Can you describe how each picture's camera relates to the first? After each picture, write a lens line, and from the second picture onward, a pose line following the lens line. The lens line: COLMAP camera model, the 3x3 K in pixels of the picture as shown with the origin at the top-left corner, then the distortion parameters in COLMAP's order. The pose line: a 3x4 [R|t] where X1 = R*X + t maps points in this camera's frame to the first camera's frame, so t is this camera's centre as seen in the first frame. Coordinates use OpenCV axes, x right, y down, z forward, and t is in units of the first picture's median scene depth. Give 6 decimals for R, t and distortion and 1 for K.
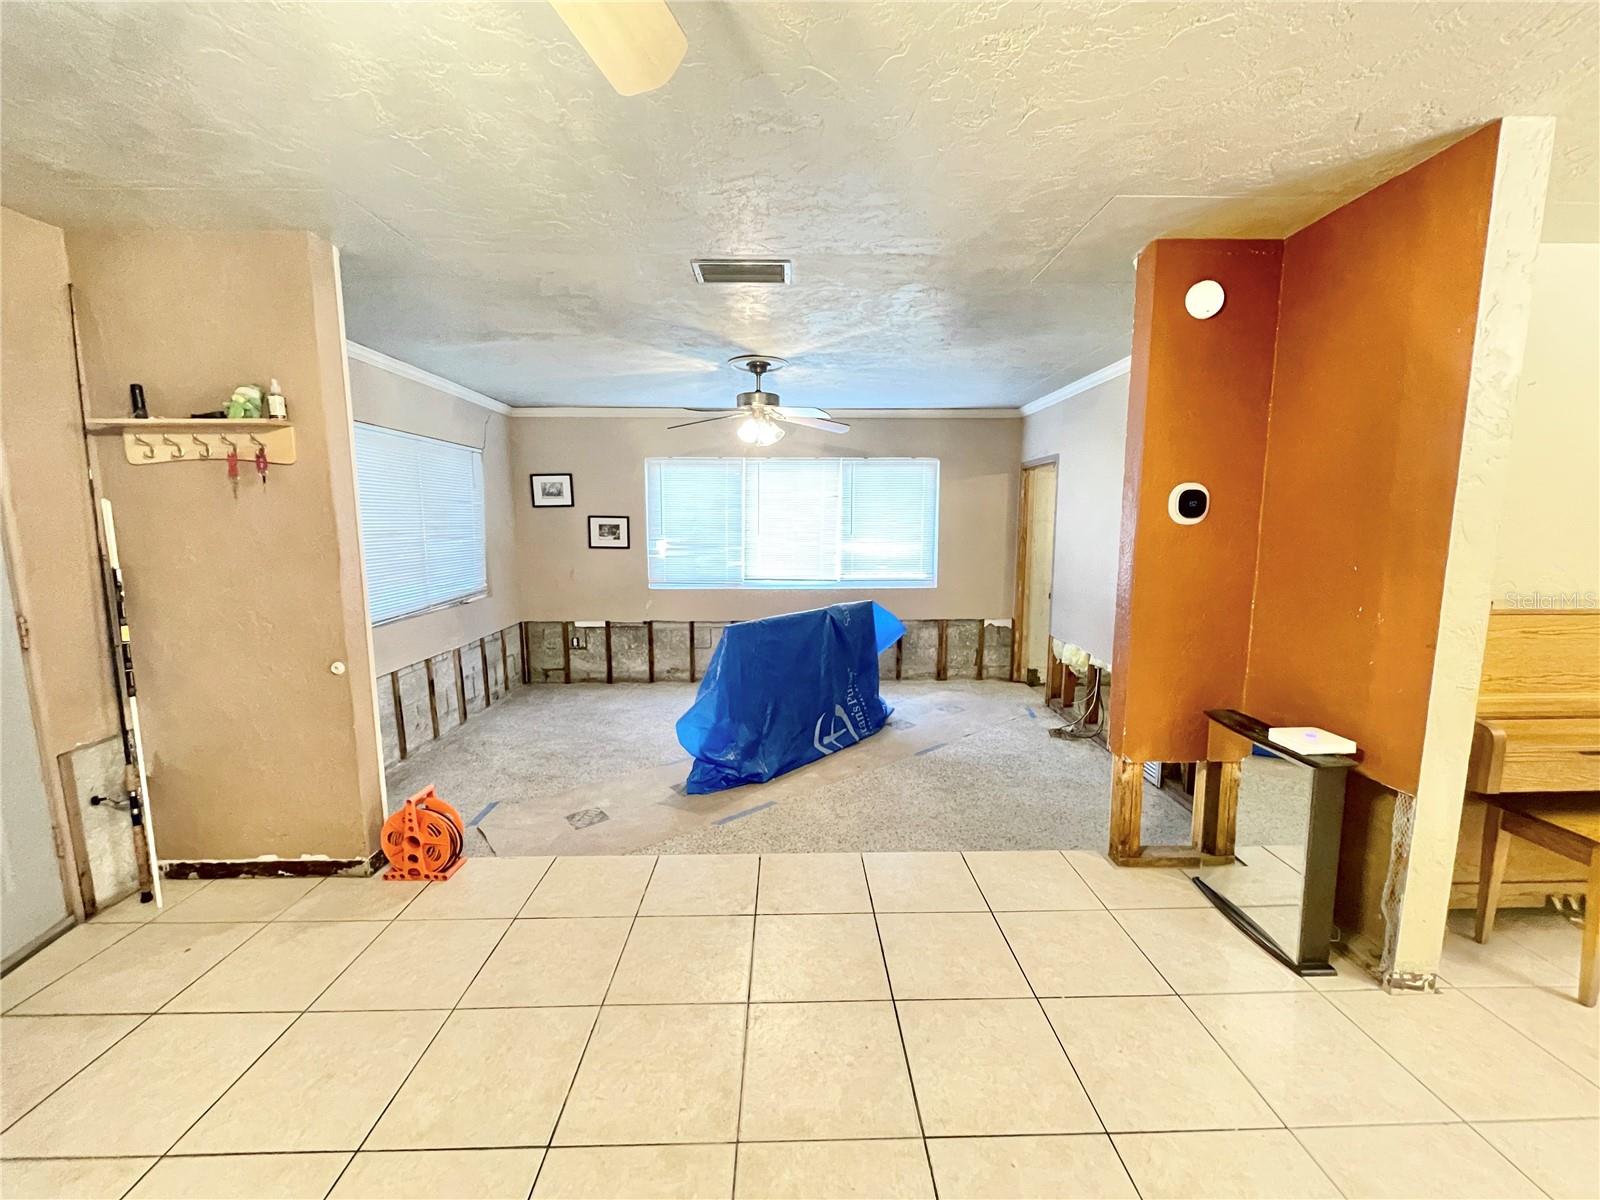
lens RADIAL K [[645.9, 0, 803.8], [0, 645.9, 600.5], [0, 0, 1]] dist [-0.001334, -0.000342]
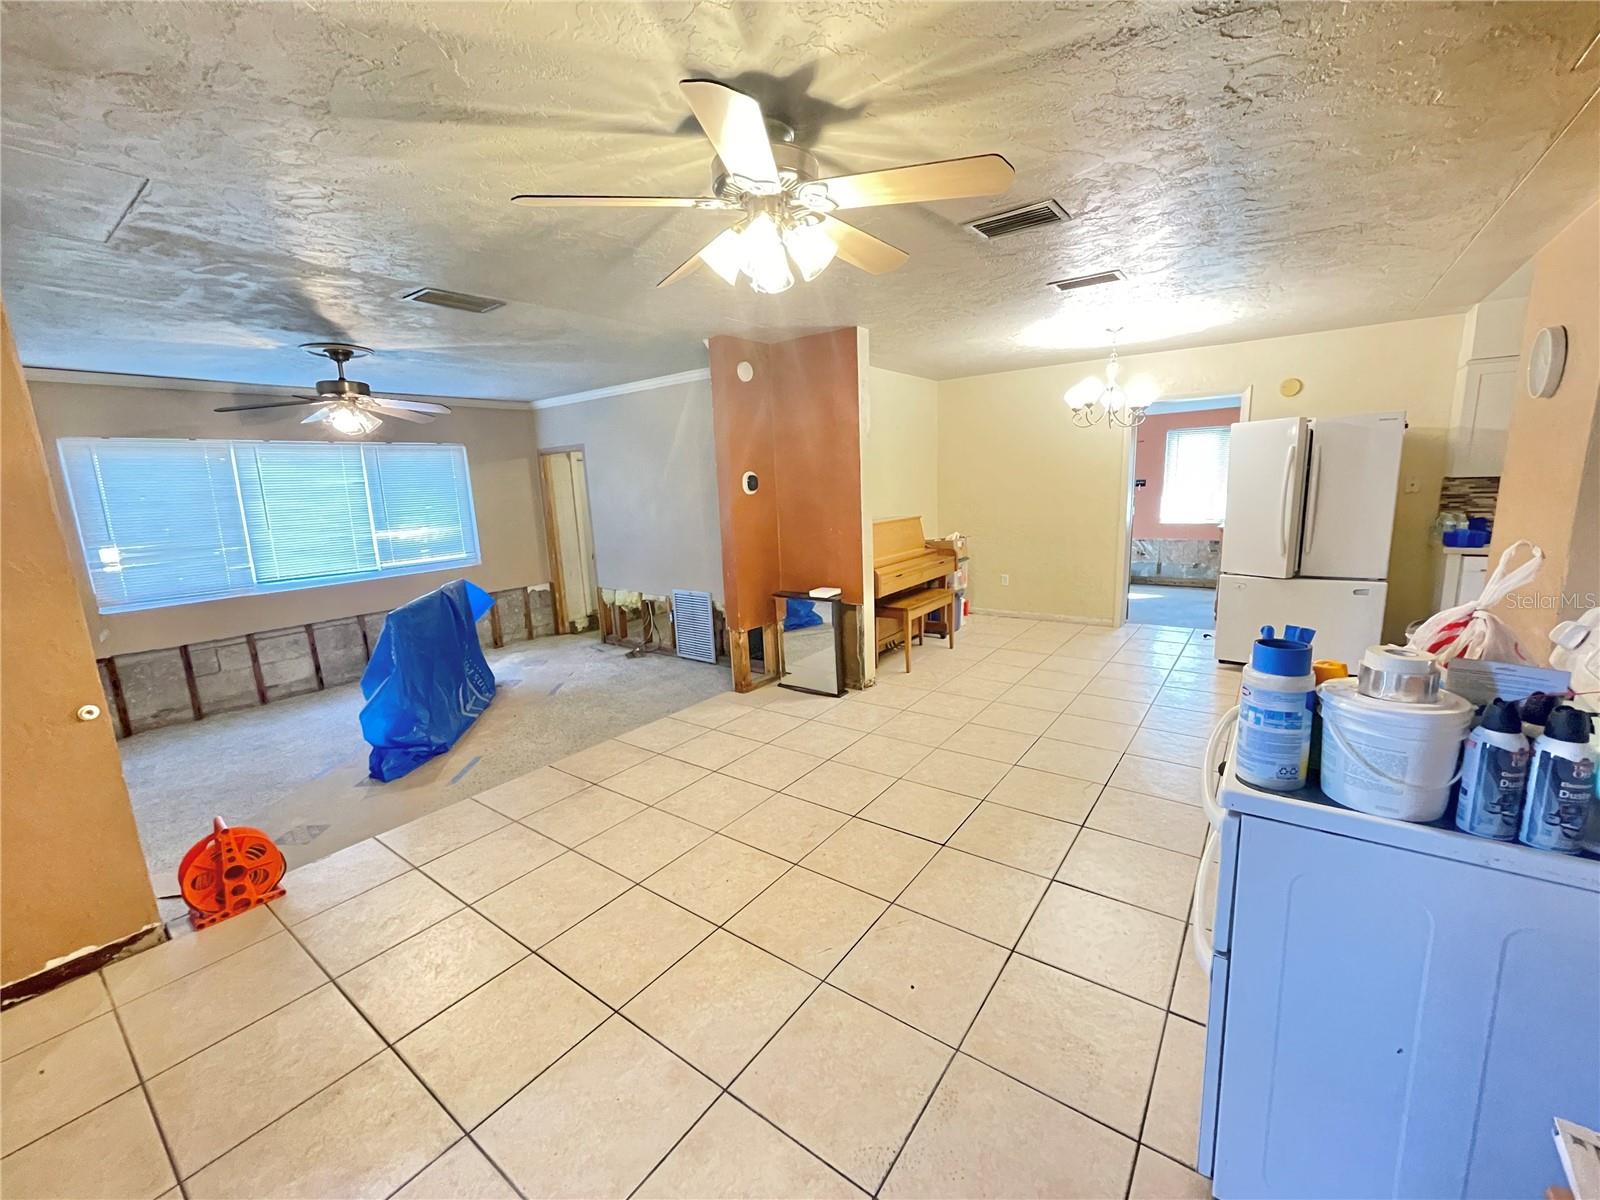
lens RADIAL K [[645.9, 0, 803.8], [0, 645.9, 600.5], [0, 0, 1]] dist [-0.001334, -0.000342]
pose [[0.613773, -0.171004, 0.770740, -0.439116], [0.141734, 0.984266, 0.105511, 0.003001], [-0.776656, 0.044480, 0.628353, -0.141202]]
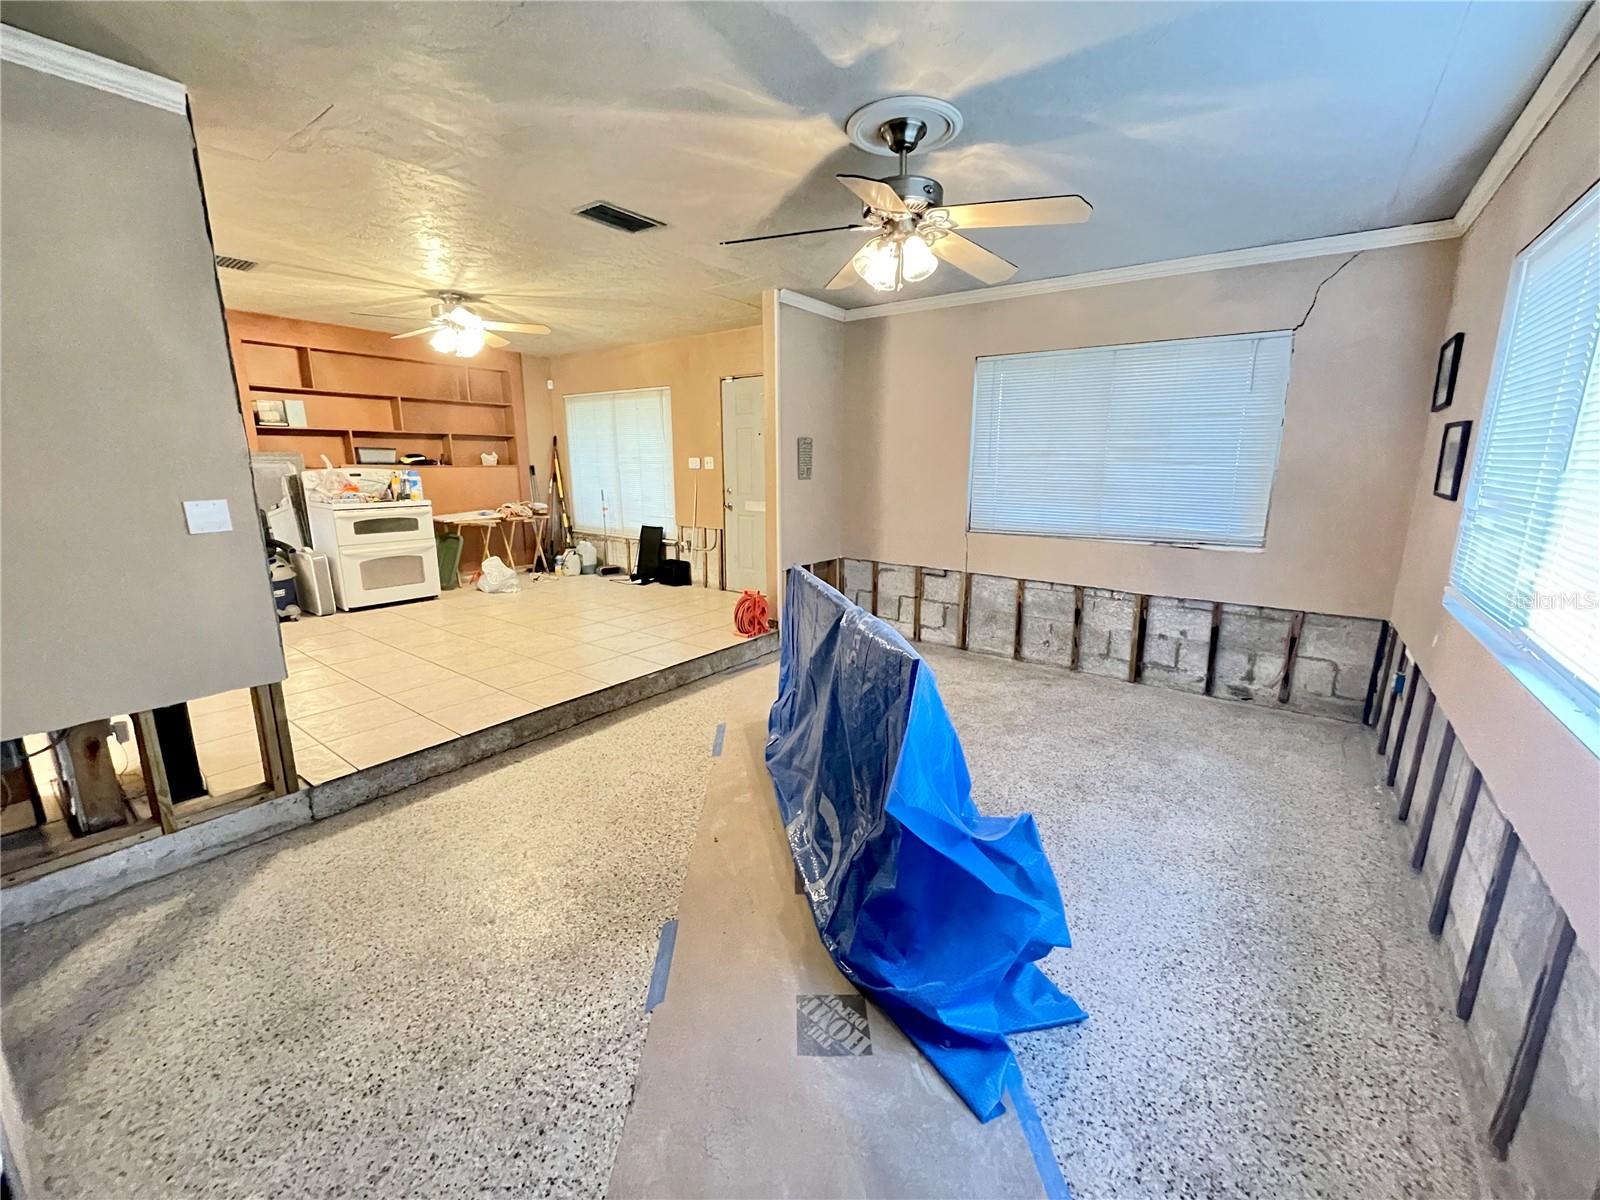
lens RADIAL K [[645.5, 0, 803.3], [0, 645.5, 599.7], [0, 0, 1]] dist [-0.000958, -0.000170]
pose [[-0.613559, 0.167964, -0.771579, 0.445382], [-0.104010, 0.951413, 0.289820, -0.135418], [0.782769, 0.258073, -0.566278, 1.292561]]
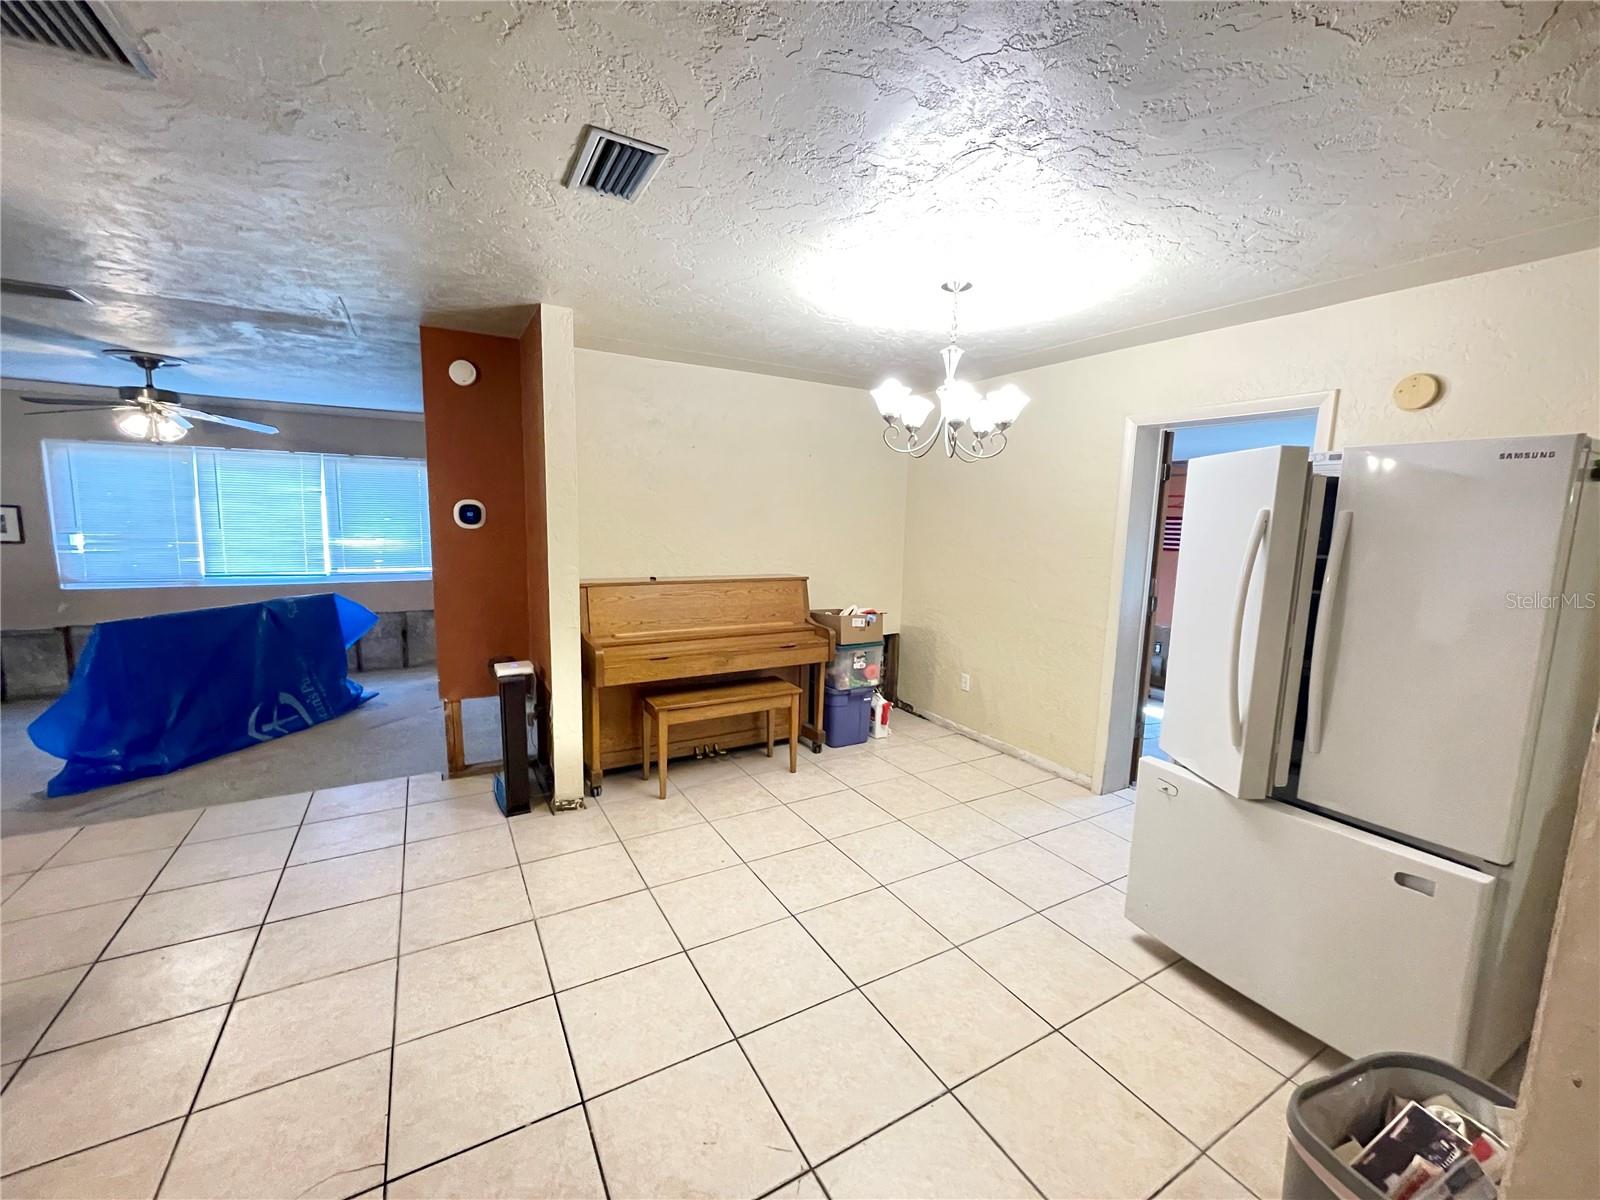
lens RADIAL K [[645.9, 0, 803.8], [0, 645.9, 600.5], [0, 0, 1]] dist [-0.001334, -0.000342]
pose [[0.876951, -0.041083, 0.478821, 0.313116], [0.036097, 0.999156, 0.019617, 0.022059], [-0.479223, 0.000081, 0.877693, -0.341849]]
